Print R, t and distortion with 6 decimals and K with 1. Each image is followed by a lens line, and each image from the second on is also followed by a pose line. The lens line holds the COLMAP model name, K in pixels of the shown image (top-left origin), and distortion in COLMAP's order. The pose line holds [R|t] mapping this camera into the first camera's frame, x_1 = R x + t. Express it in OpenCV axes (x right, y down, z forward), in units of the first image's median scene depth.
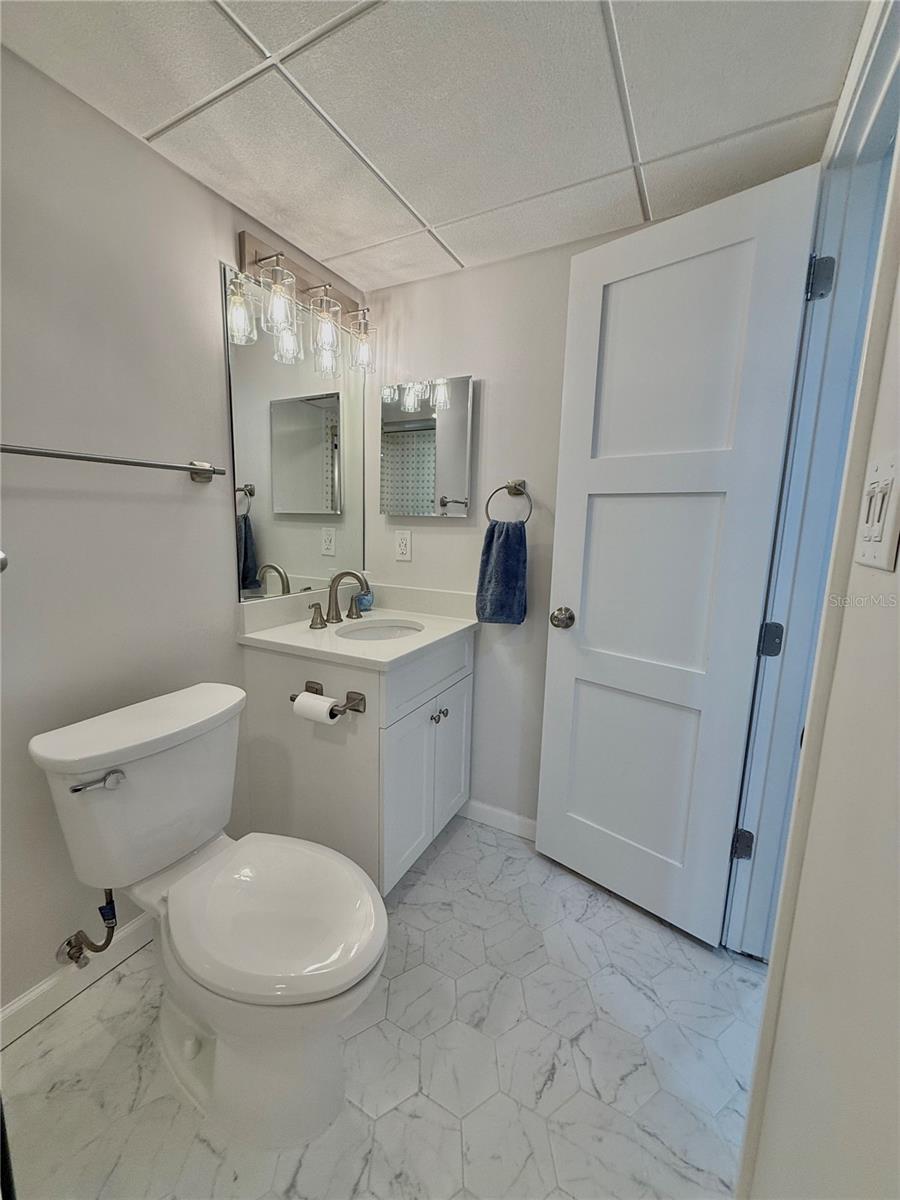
lens RADIAL K [[478.7, 0, 447.7], [0, 478.7, 594.7], [0, 0, 1]] dist [0.008147, 0.000048]
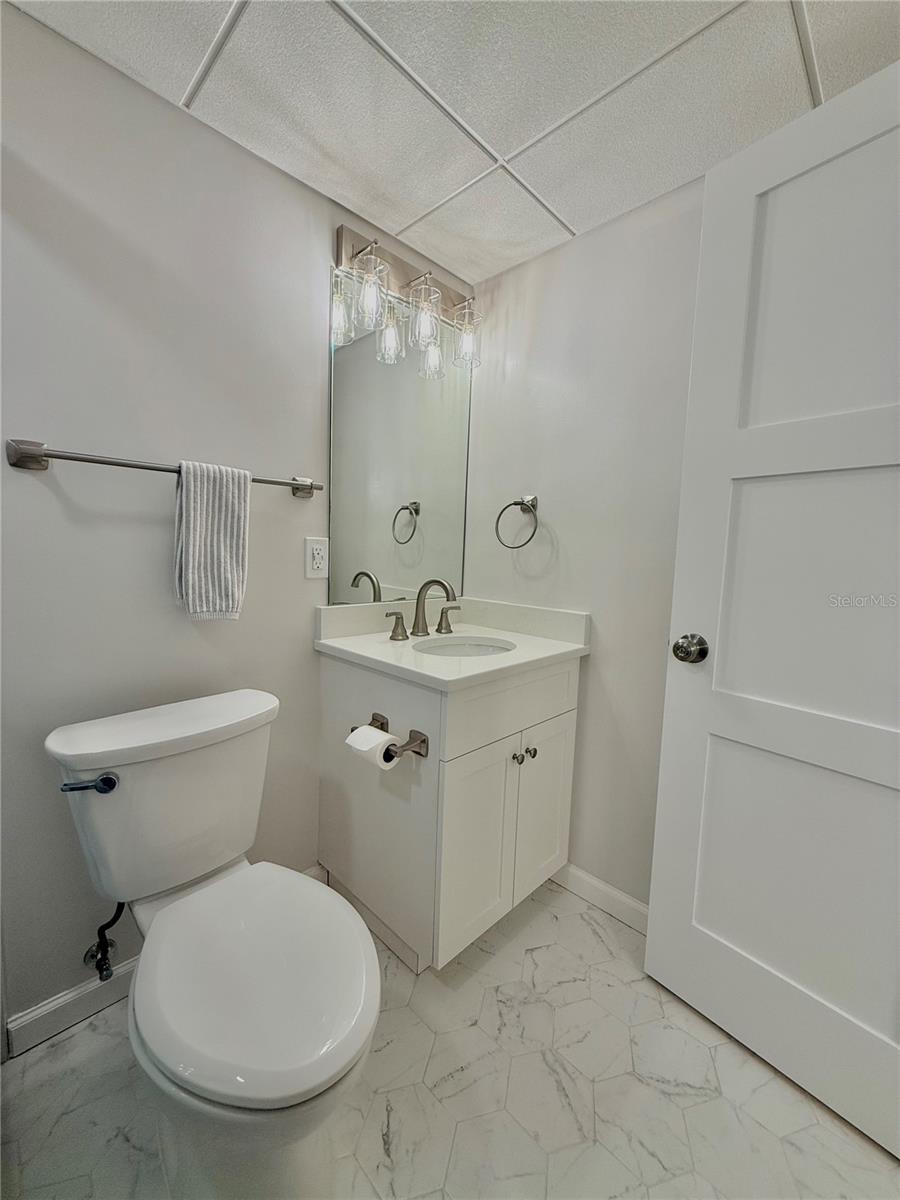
lens RADIAL K [[478.7, 0, 452.8], [0, 478.7, 595.4], [0, 0, 1]] dist [0.008147, 0.000048]
pose [[0.956573, 0.036065, -0.289252, 0.088329], [-0.052621, 0.997379, -0.049666, 0.025319], [0.286702, 0.062730, 0.955964, 0.154459]]
